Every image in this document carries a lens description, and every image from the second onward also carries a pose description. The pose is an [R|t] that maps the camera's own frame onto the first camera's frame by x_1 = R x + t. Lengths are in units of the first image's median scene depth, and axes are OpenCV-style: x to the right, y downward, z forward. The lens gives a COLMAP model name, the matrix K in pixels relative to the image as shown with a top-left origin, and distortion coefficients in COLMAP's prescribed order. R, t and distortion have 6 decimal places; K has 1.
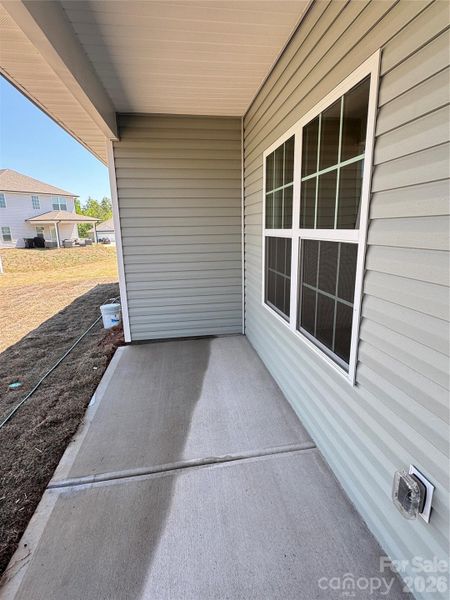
lens RADIAL K [[312.1, 0, 223.6], [0, 312.1, 297.2], [0, 0, 1]] dist [-0.017538, 0.003197]
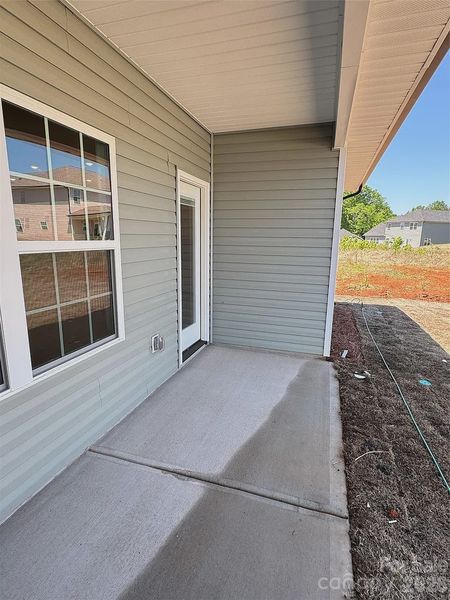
lens RADIAL K [[312.1, 0, 223.6], [0, 312.1, 297.2], [0, 0, 1]] dist [-0.017538, 0.003197]
pose [[-0.896252, -0.081856, 0.435926, -0.578908], [0.095896, 0.923817, 0.370629, -0.368276], [-0.433054, 0.373981, -0.820124, 1.647814]]
